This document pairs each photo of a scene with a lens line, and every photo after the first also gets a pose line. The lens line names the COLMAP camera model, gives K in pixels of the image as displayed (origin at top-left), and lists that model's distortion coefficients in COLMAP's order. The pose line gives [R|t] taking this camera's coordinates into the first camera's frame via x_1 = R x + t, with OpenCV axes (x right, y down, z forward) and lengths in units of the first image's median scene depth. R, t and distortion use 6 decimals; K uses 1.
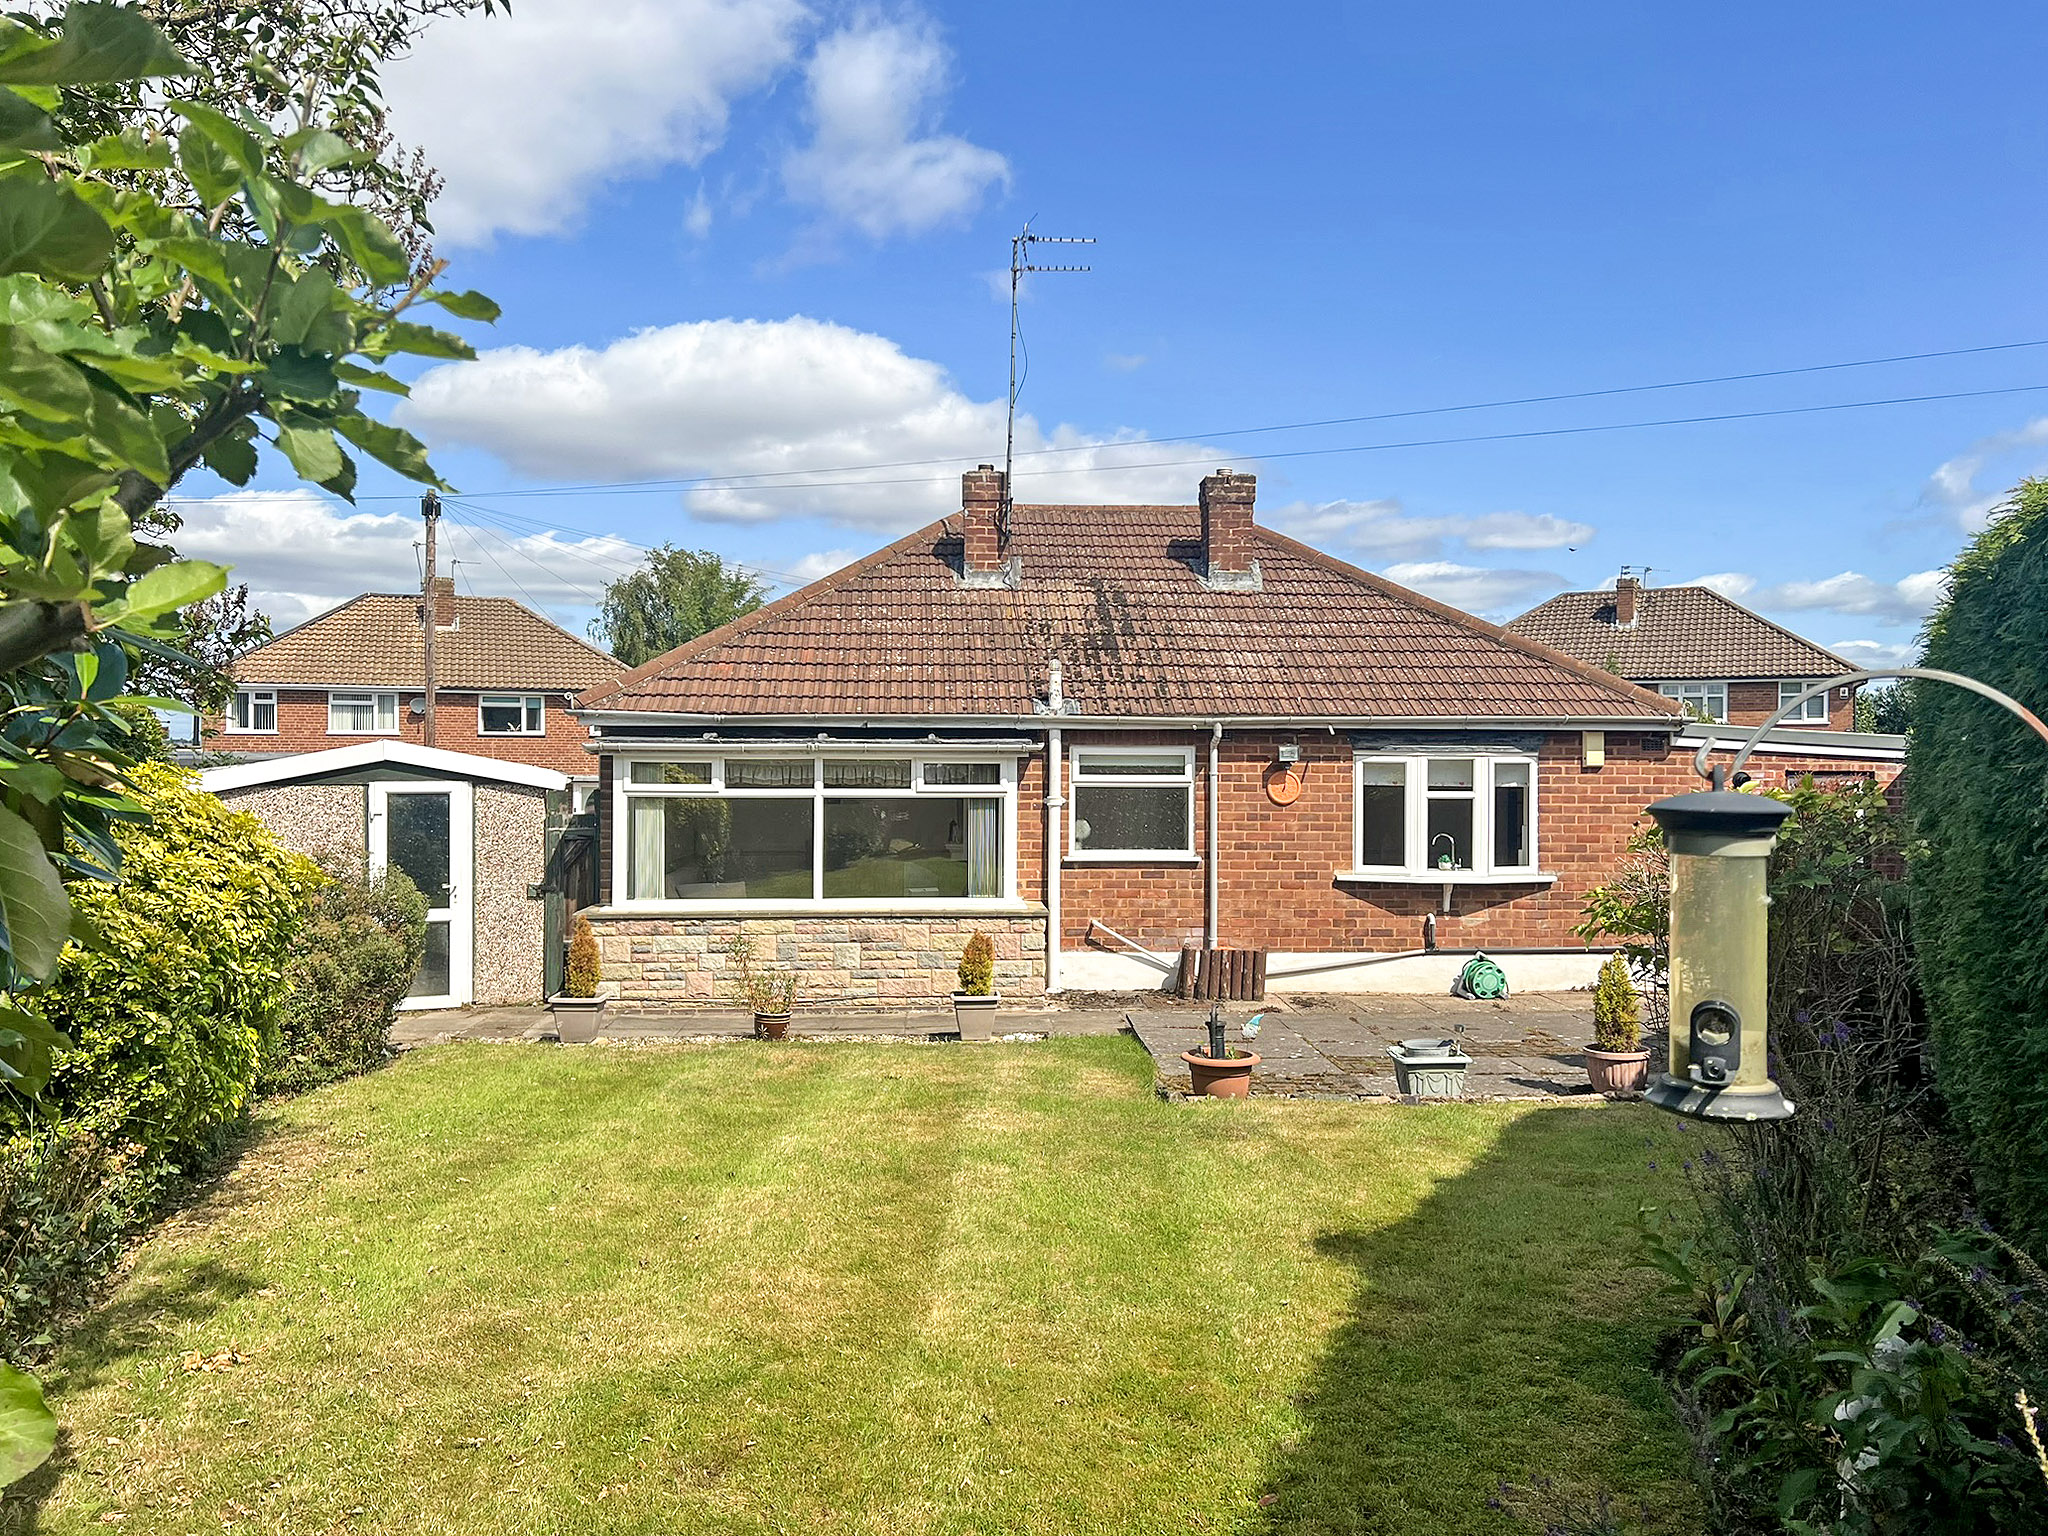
lens RADIAL K [[1540.6, 0, 1031.5], [0, 1540.6, 760.3], [0, 0, 1]] dist [0.062721, -0.027549]
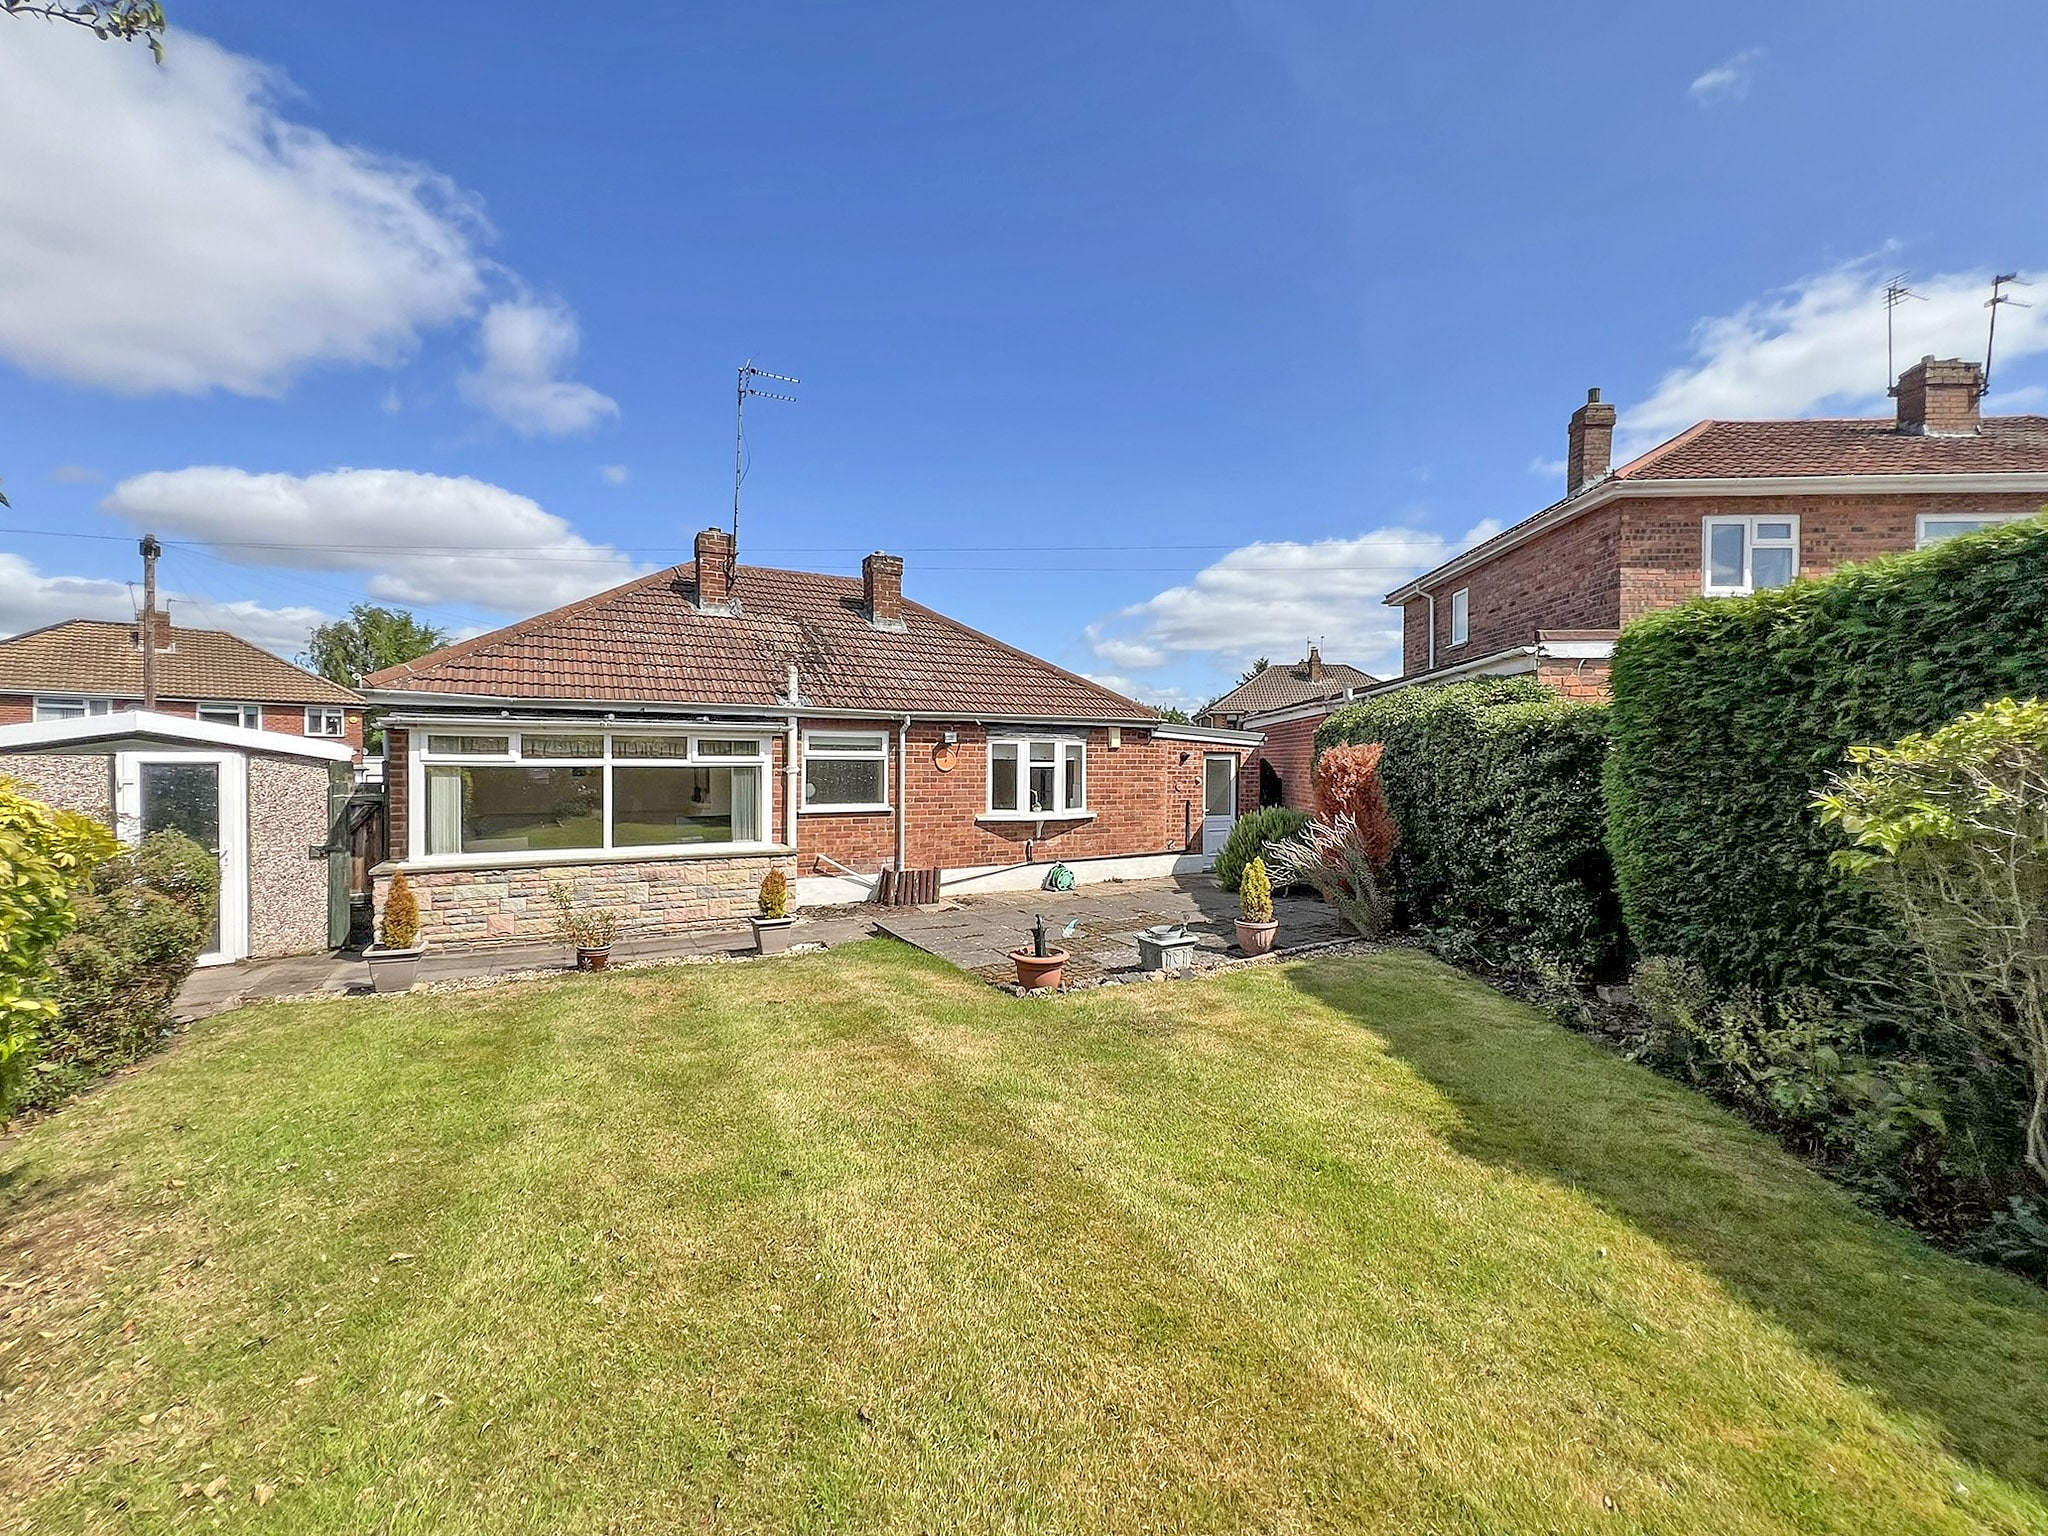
lens RADIAL K [[833.9, 0, 1025.9], [0, 833.9, 768.3], [0, 0, 1]] dist [-0.005640, 0.002970]
pose [[0.899322, -0.003684, 0.437272, -0.124087], [-0.000269, 0.999960, 0.008976, 0.019073], [-0.437287, -0.008190, 0.899285, 0.243001]]
